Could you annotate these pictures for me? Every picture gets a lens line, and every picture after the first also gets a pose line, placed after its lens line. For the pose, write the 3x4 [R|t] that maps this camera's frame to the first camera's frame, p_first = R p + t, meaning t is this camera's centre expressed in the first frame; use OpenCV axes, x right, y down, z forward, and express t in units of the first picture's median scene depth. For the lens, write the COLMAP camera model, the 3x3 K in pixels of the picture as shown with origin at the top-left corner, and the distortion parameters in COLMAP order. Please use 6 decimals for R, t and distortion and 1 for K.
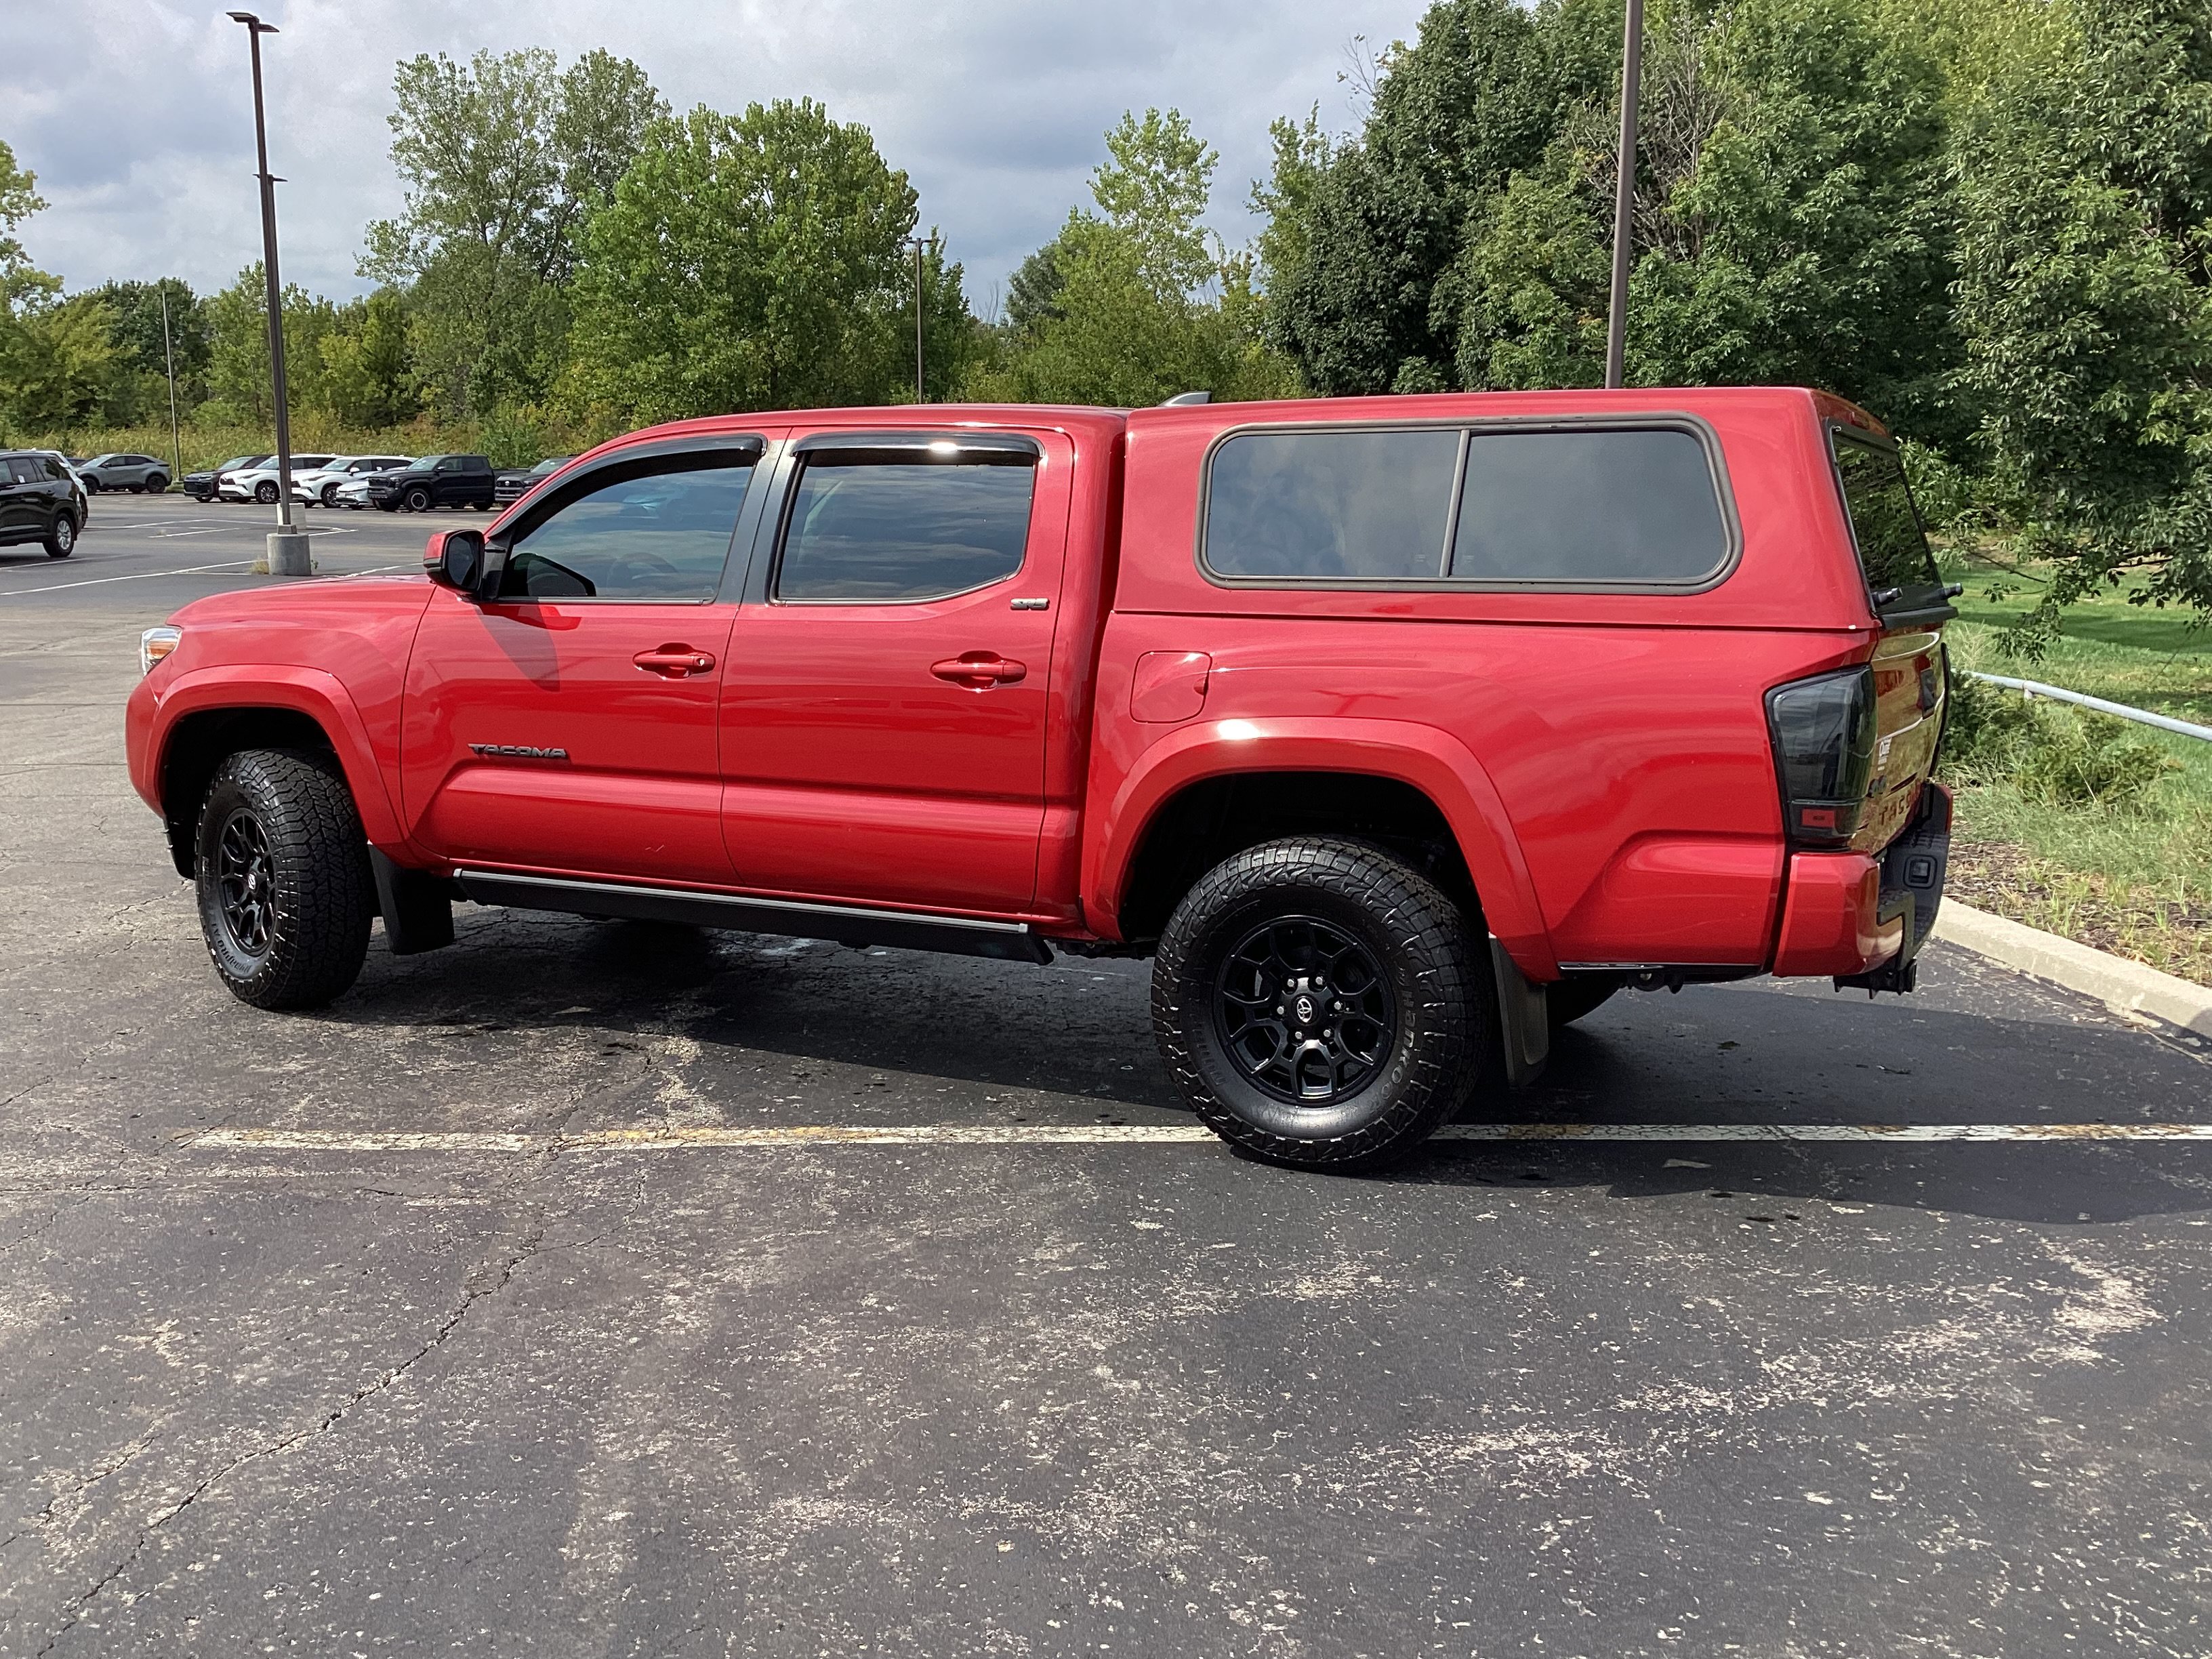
lens RADIAL K [[2456.0, 0, 1112.6], [0, 2456.0, 827.7], [0, 0, 1]] dist [0.047523, 0.000000]
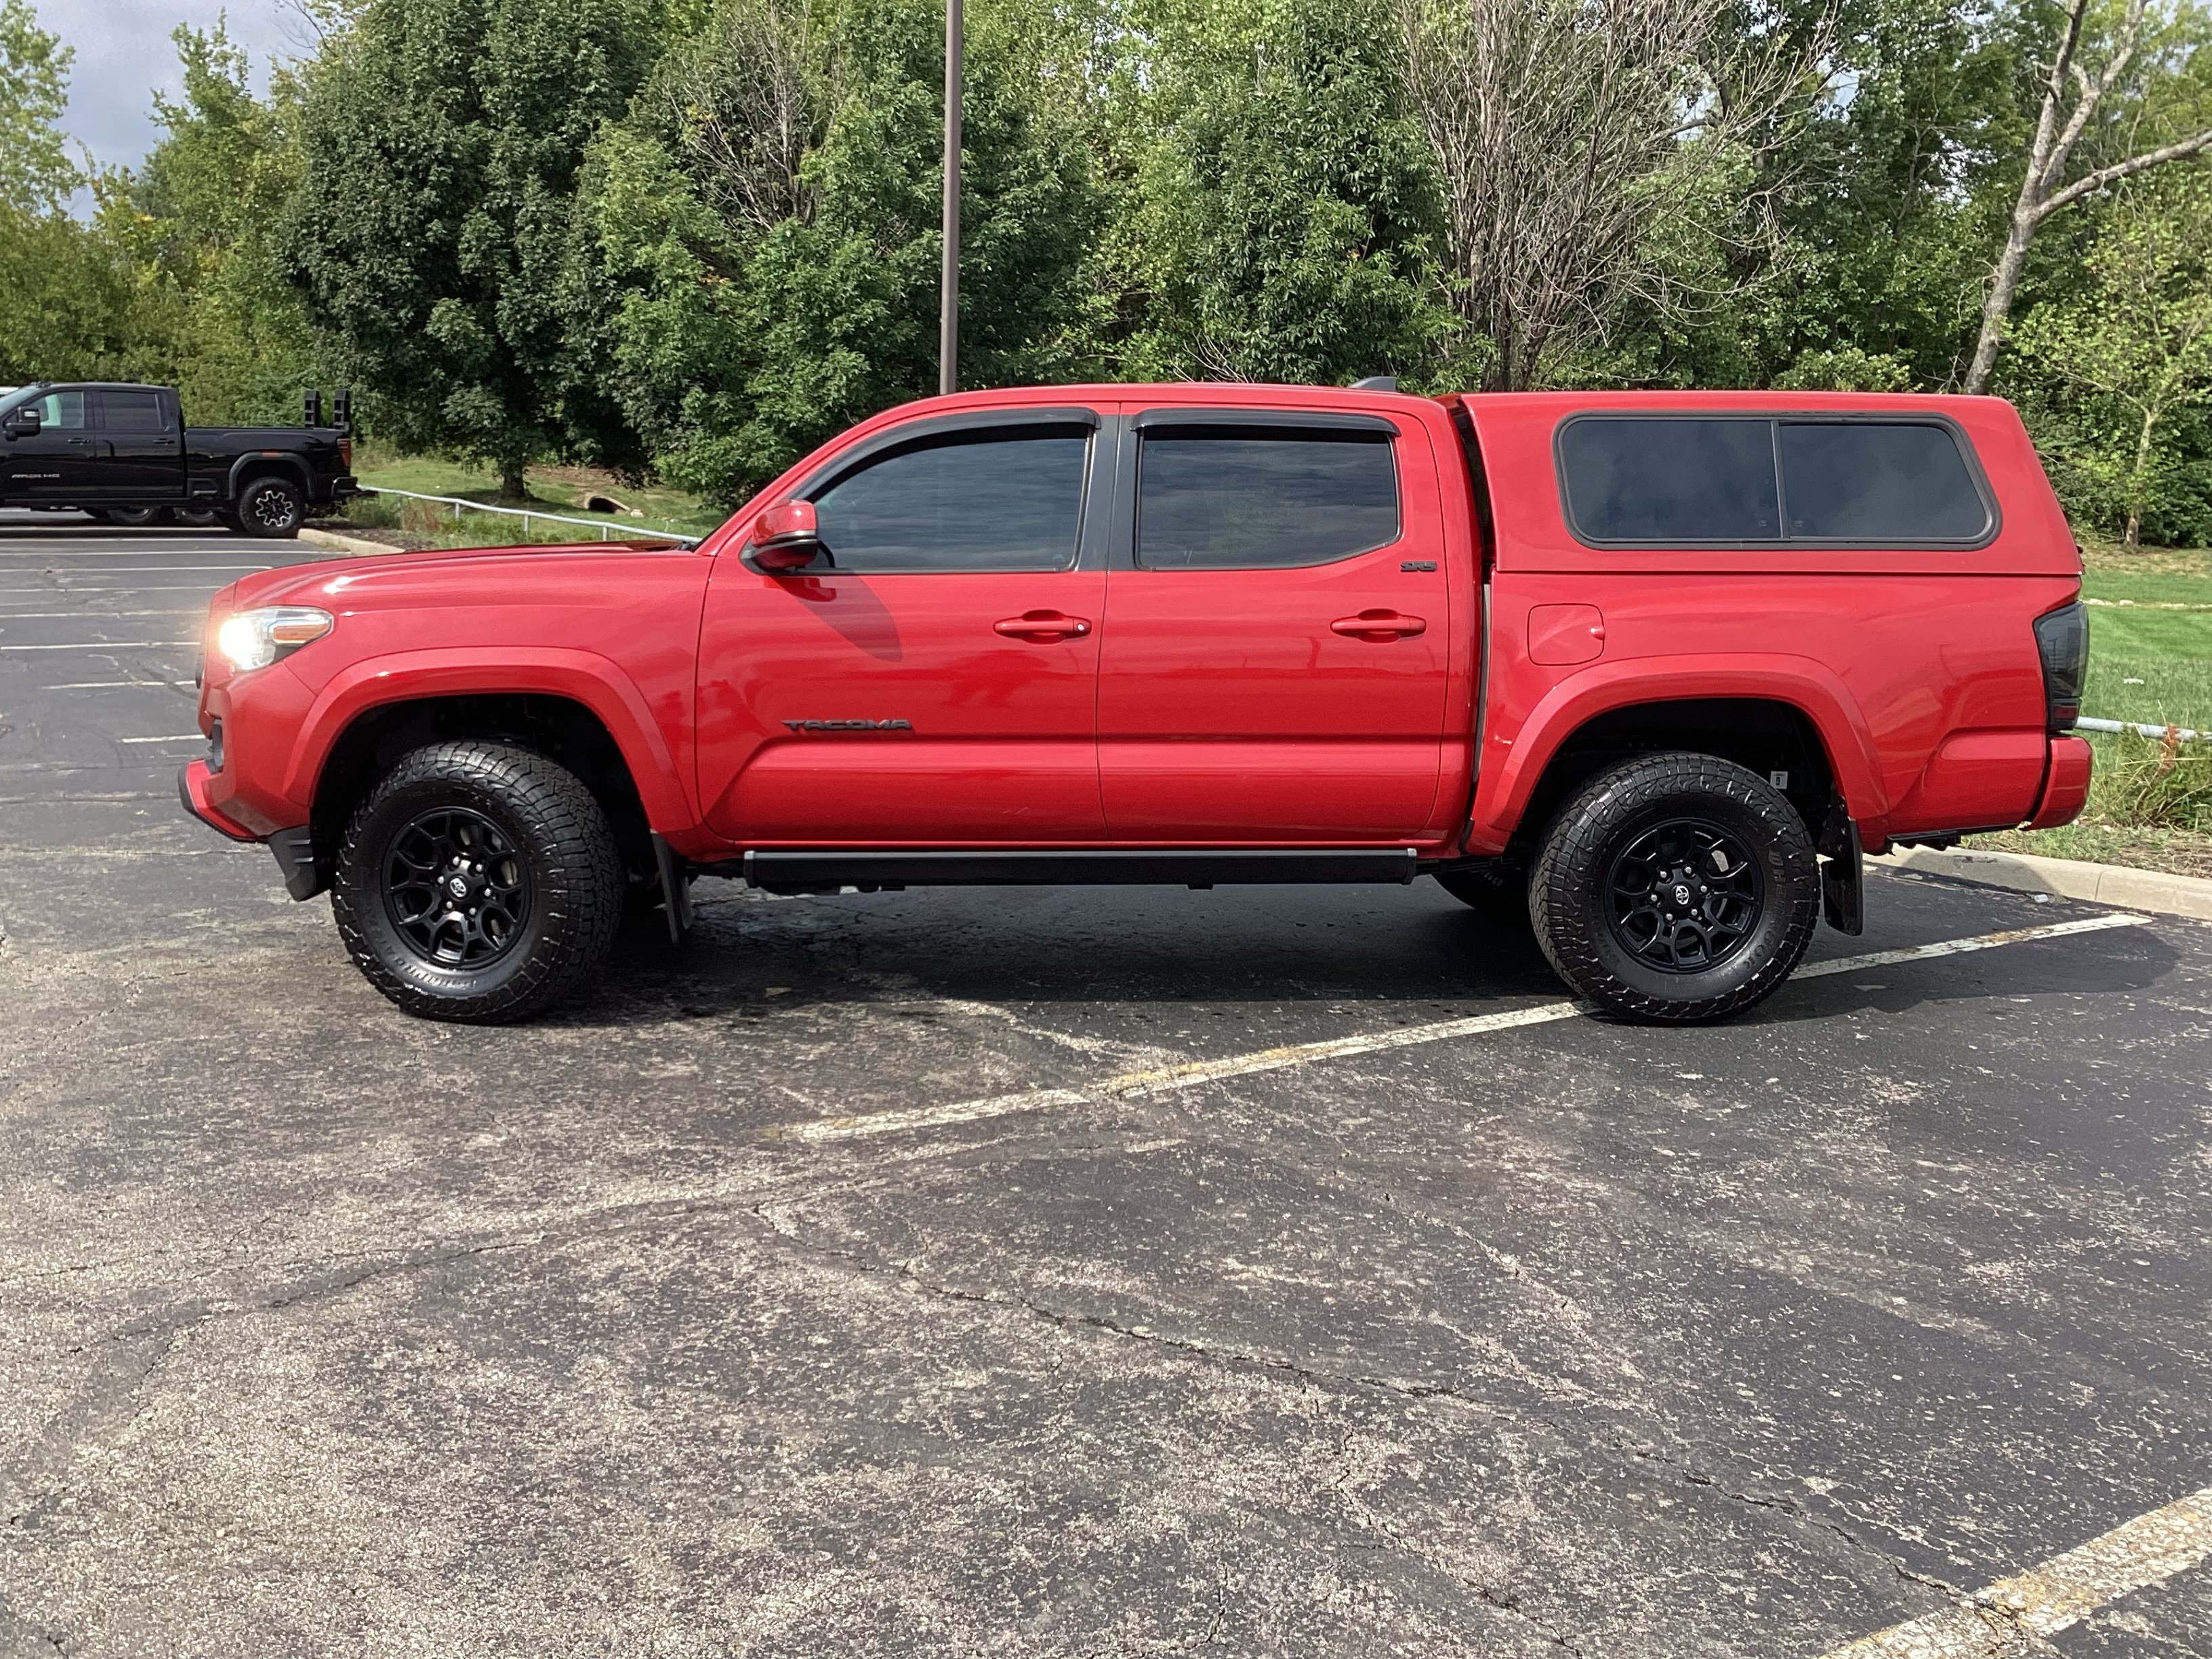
lens RADIAL K [[2512.6, 0, 1172.5], [0, 2512.6, 846.6], [0, 0, 1]] dist [0.032055, 0.000000]
pose [[0.819442, -0.080242, 0.567518, -0.280796], [0.064645, 0.996773, 0.047593, -0.008555], [-0.569505, -0.002313, 0.821985, 0.035779]]
